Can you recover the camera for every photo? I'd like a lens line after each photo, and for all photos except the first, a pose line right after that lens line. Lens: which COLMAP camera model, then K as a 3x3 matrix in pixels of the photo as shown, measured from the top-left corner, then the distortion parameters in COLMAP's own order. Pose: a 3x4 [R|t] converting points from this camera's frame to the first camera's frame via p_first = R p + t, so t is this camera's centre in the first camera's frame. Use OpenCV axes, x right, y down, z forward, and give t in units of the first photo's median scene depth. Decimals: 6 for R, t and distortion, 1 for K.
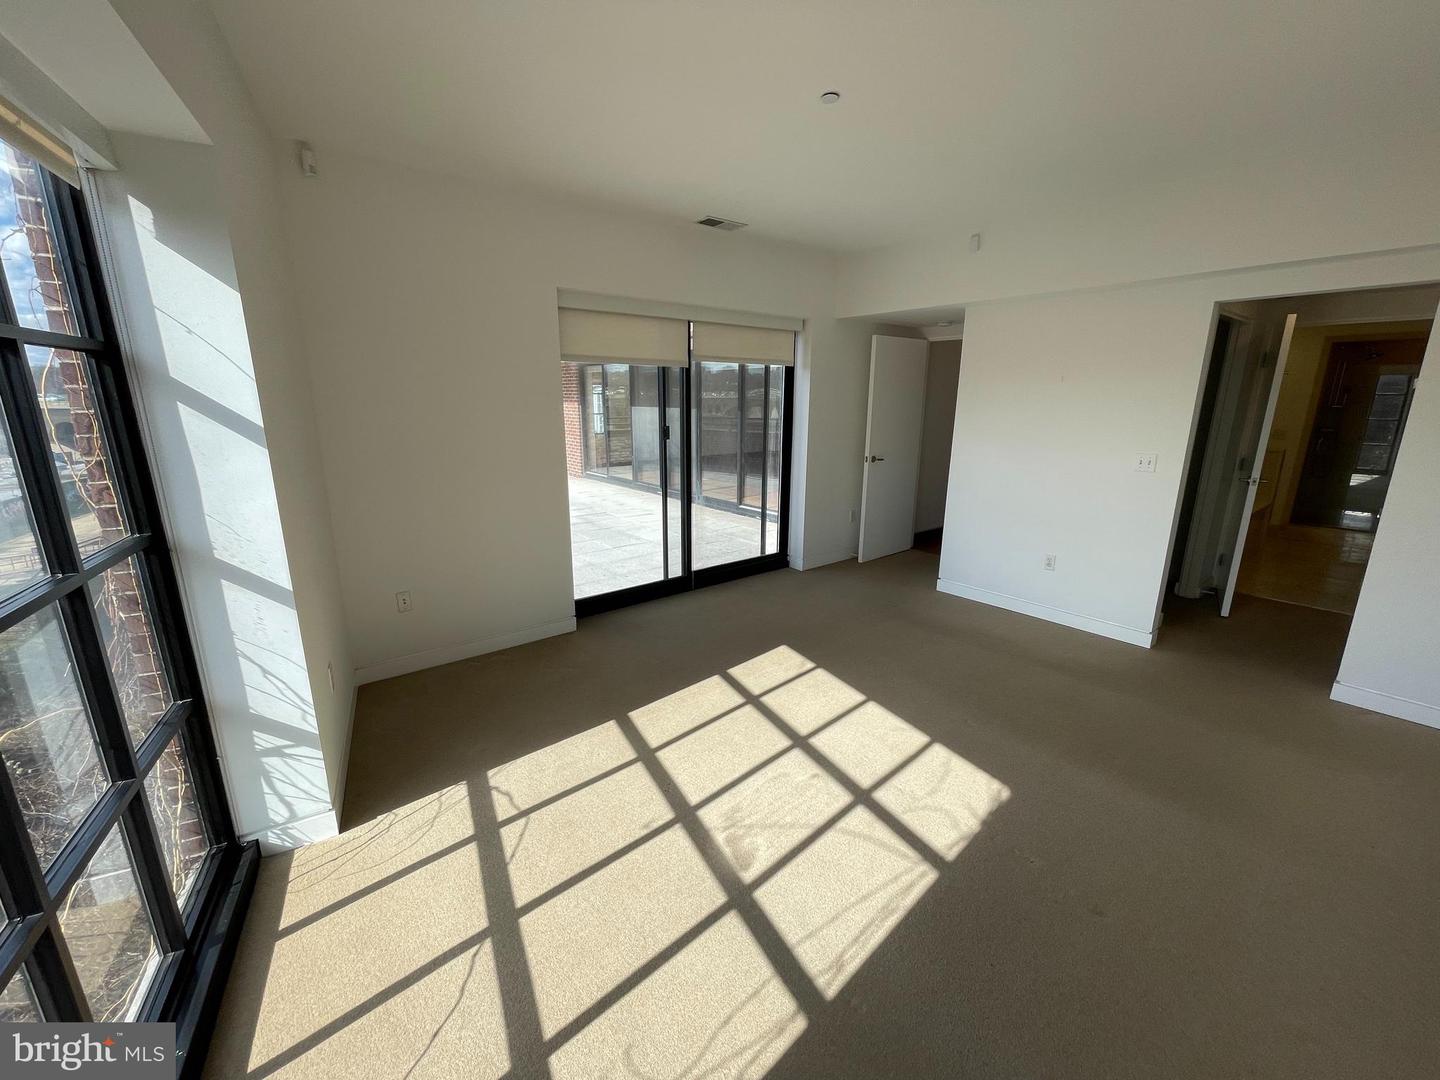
lens RADIAL K [[581.9, 0, 715.2], [0, 581.9, 535.8], [0, 0, 1]] dist [-0.000636, -0.000571]
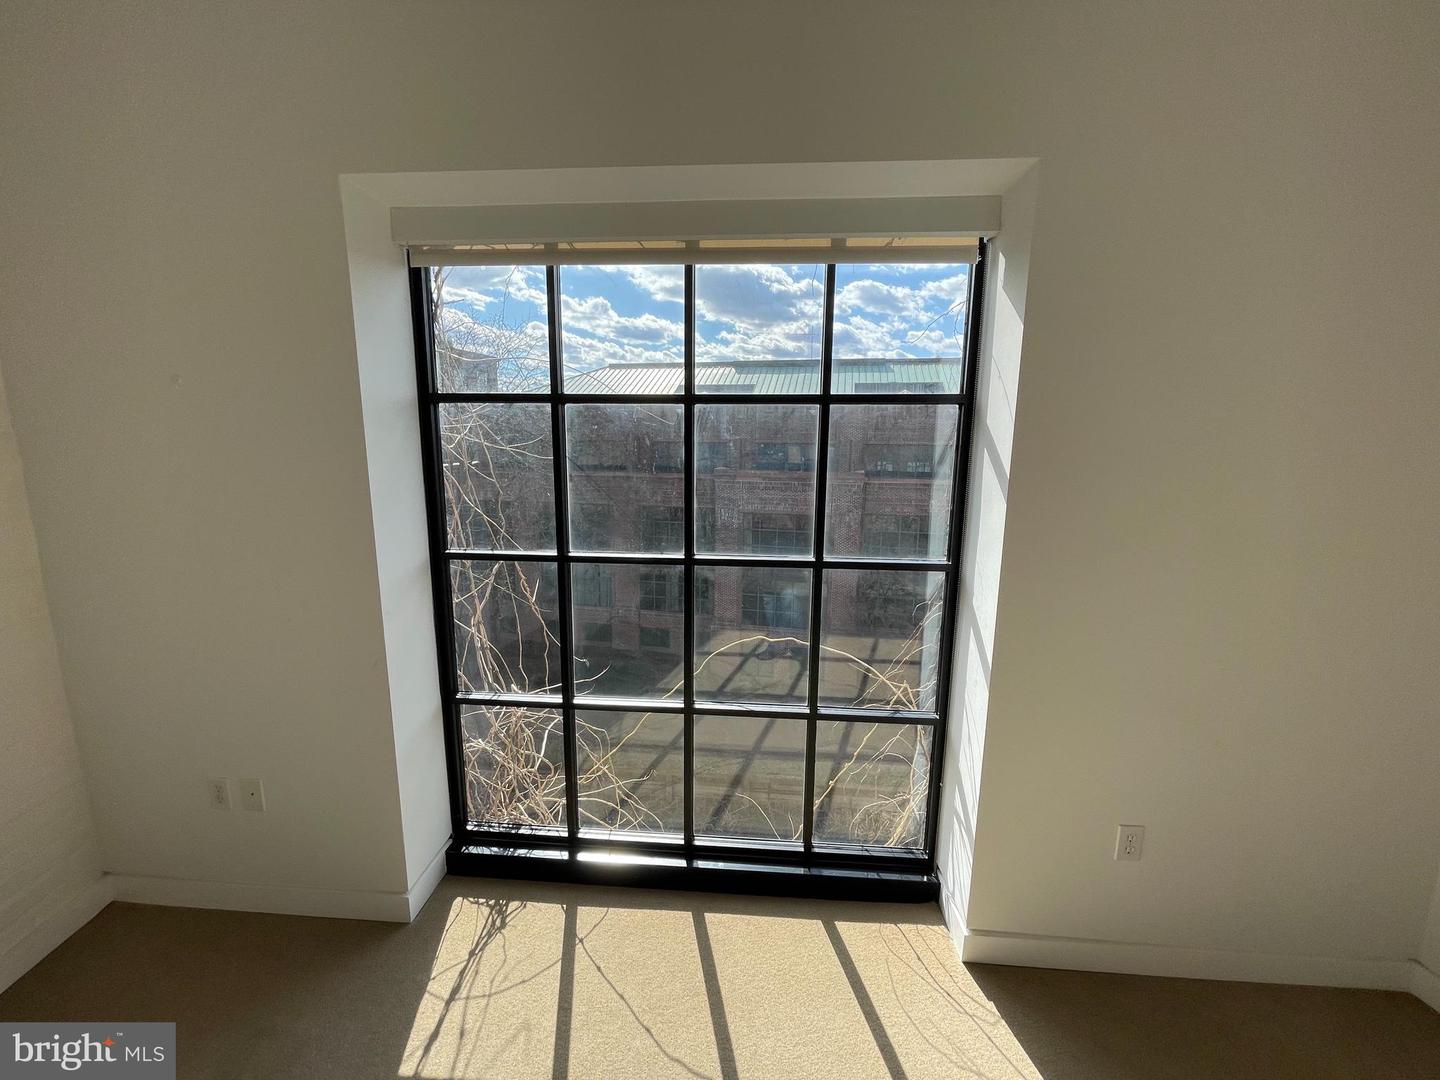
lens RADIAL K [[598.8, 0, 718.1], [0, 598.8, 536.9], [0, 0, 1]] dist [-0.001301, -0.000244]
pose [[-0.538783, 0.156522, -0.827777, 0.138441], [-0.196593, 0.932100, 0.304206, -0.221515], [0.819185, 0.326636, -0.471428, 0.838094]]
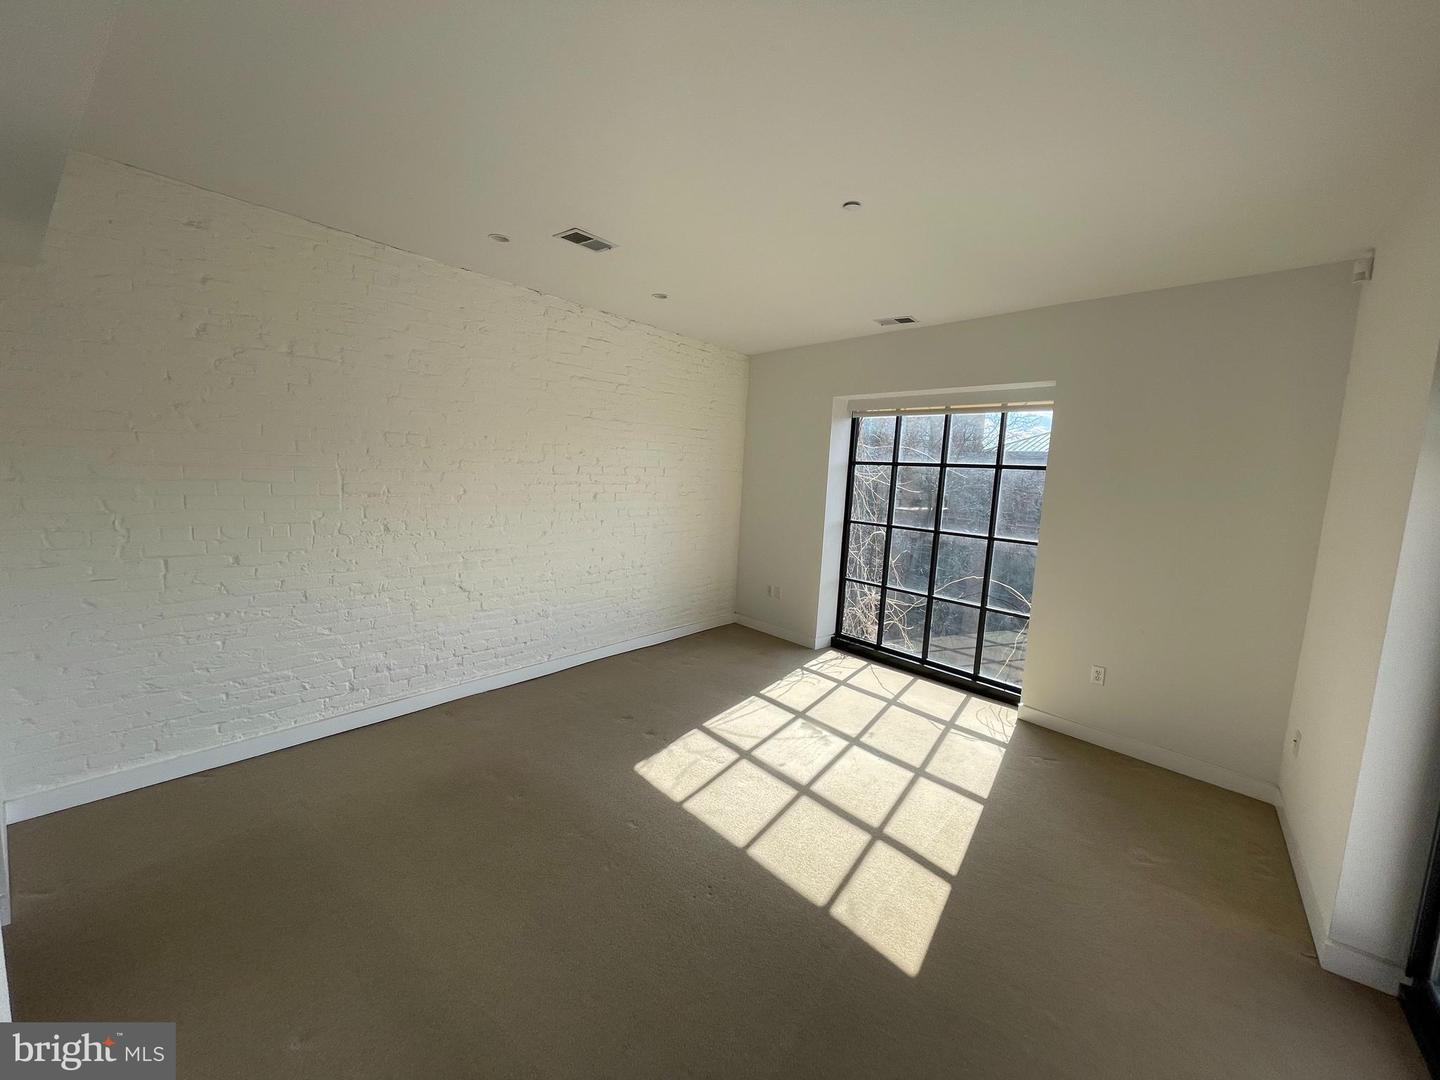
lens RADIAL K [[581.9, 0, 715.2], [0, 581.9, 535.8], [0, 0, 1]] dist [-0.000636, -0.000571]
pose [[-0.974182, -0.015568, -0.225226, 0.648434], [-0.092381, 0.937763, 0.334763, -0.505523], [0.205997, 0.346927, -0.914990, 2.087525]]
